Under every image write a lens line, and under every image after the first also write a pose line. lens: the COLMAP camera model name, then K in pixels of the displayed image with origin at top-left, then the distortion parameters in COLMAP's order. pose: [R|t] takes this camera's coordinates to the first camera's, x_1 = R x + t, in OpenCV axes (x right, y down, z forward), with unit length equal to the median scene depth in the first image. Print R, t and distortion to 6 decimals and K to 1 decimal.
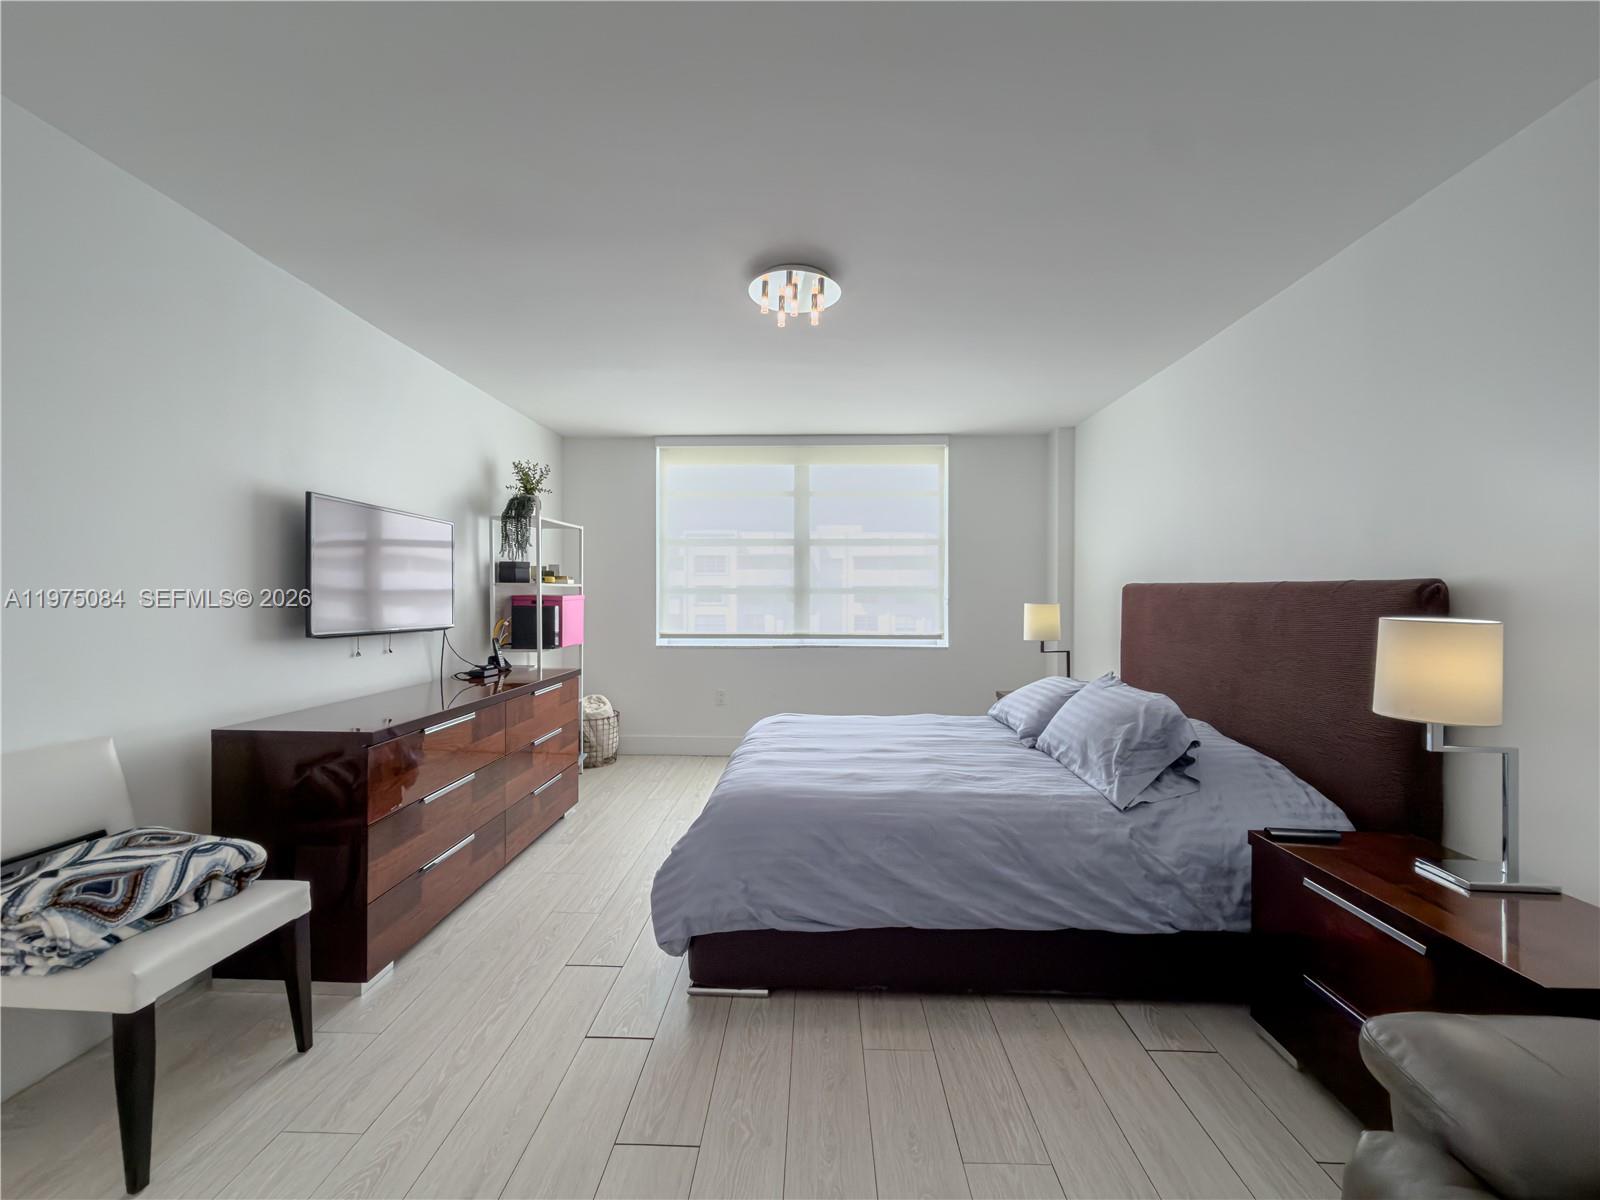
lens RADIAL K [[642.1, 0, 799.2], [0, 642.1, 604.3], [0, 0, 1]] dist [-0.001659, 0.000549]
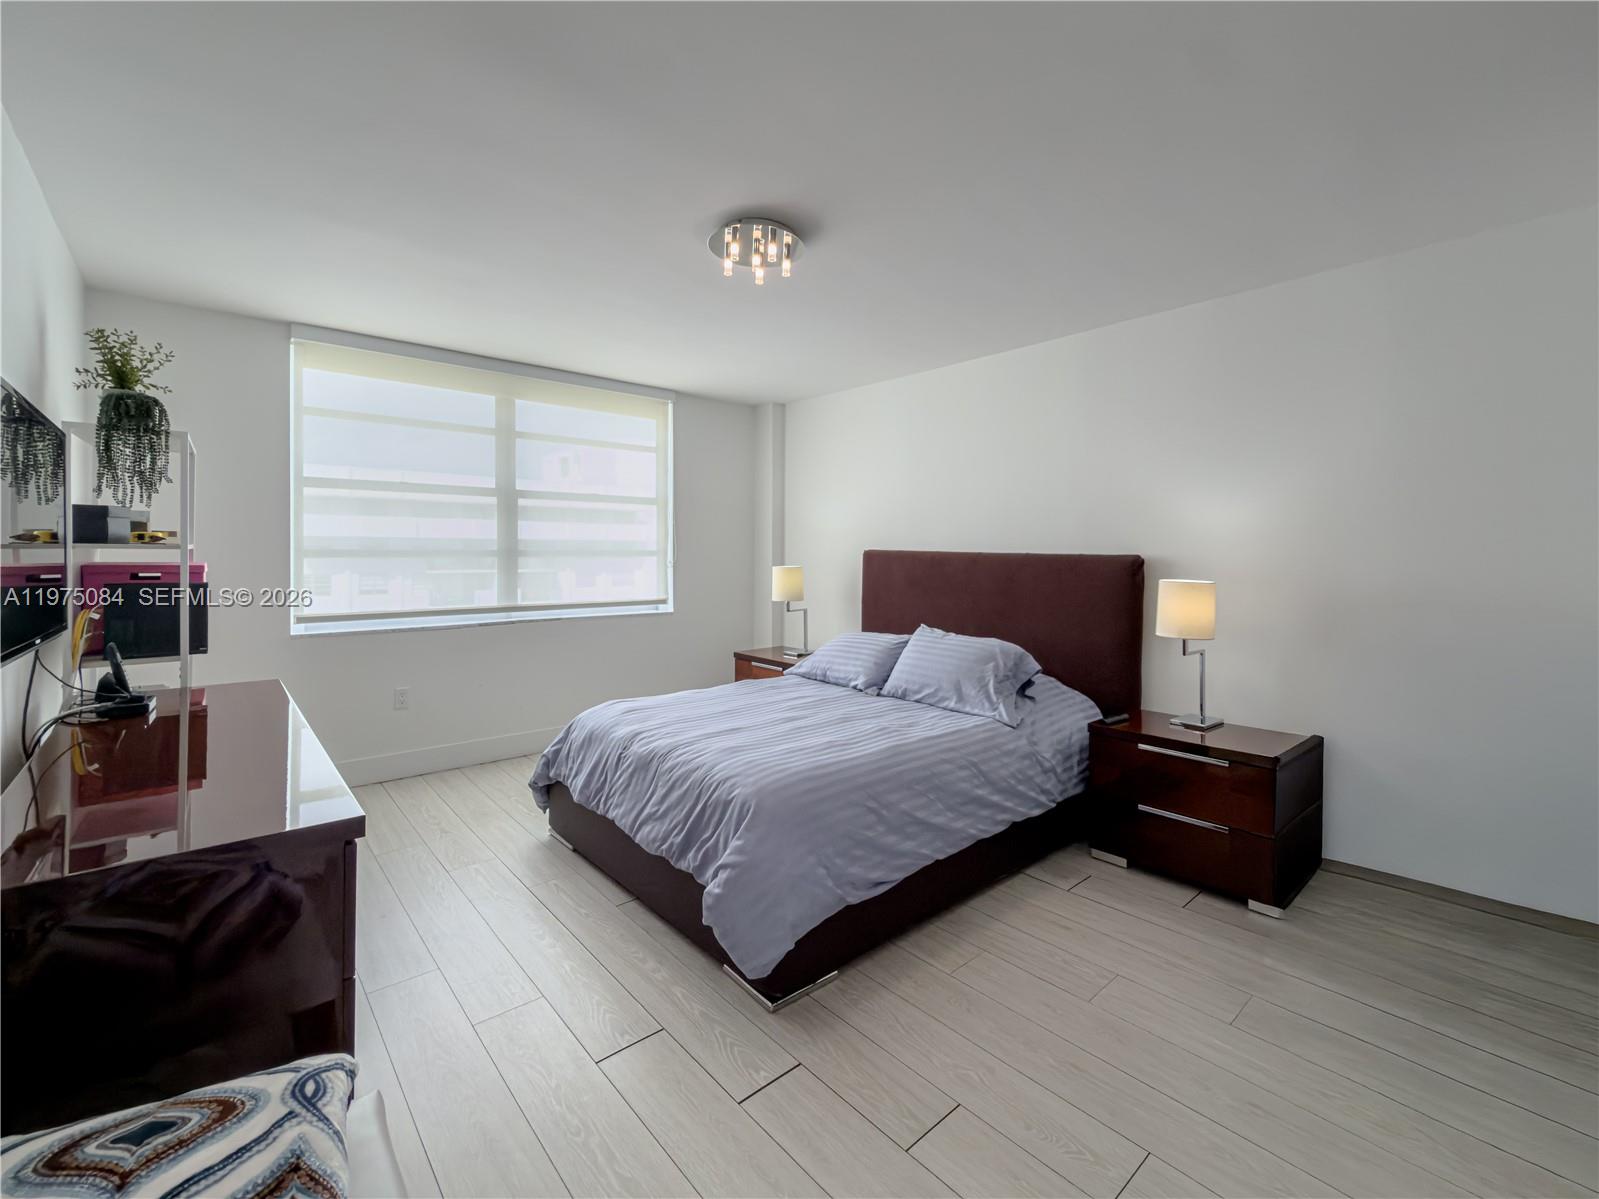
lens RADIAL K [[689.4, 0, 811.5], [0, 689.4, 563.7], [0, 0, 1]] dist [-0.000365, -0.000369]
pose [[0.726980, -0.010583, 0.686577, -0.733193], [0.005392, 0.999938, 0.009704, -0.032604], [-0.686637, -0.003352, 0.726992, 0.234996]]
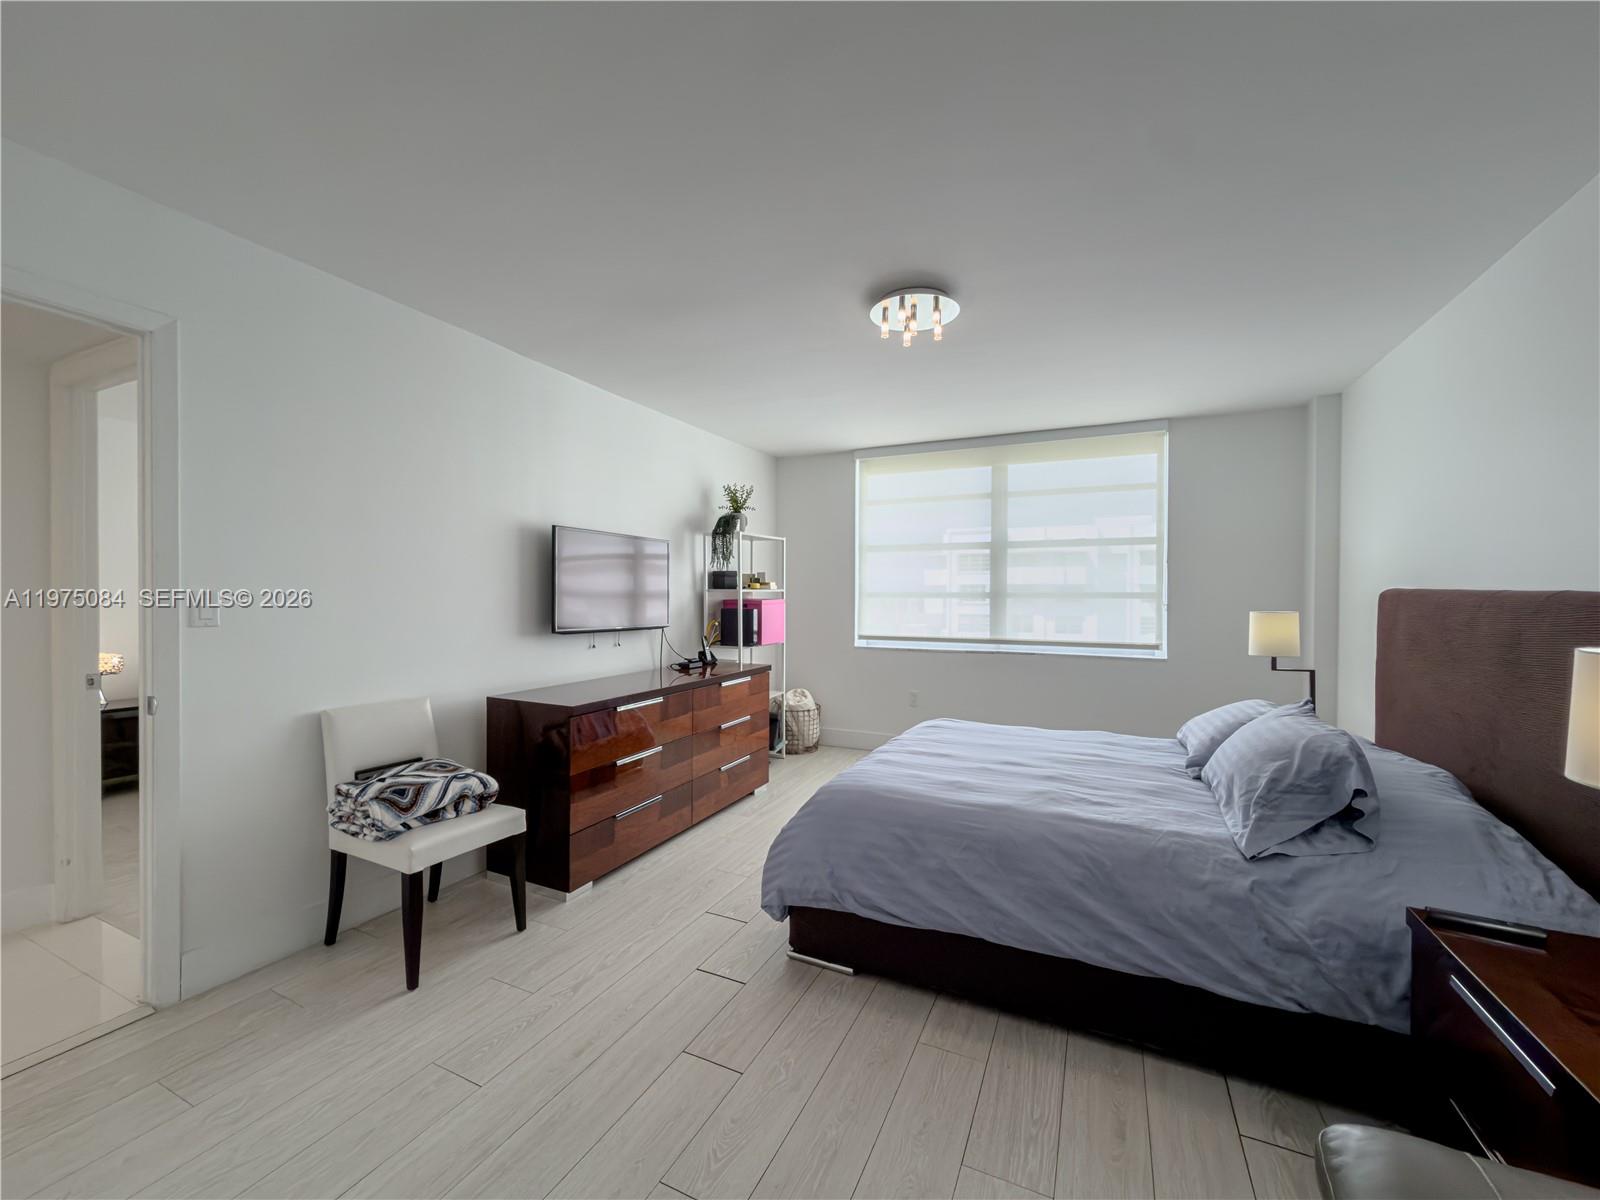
lens RADIAL K [[642.1, 0, 799.6], [0, 642.1, 604.9], [0, 0, 1]] dist [-0.001659, 0.000549]
pose [[0.915978, 0.008051, -0.401147, 0.274898], [-0.006665, 0.999966, 0.004851, -0.019653], [0.401172, -0.001769, 0.916001, -0.029471]]
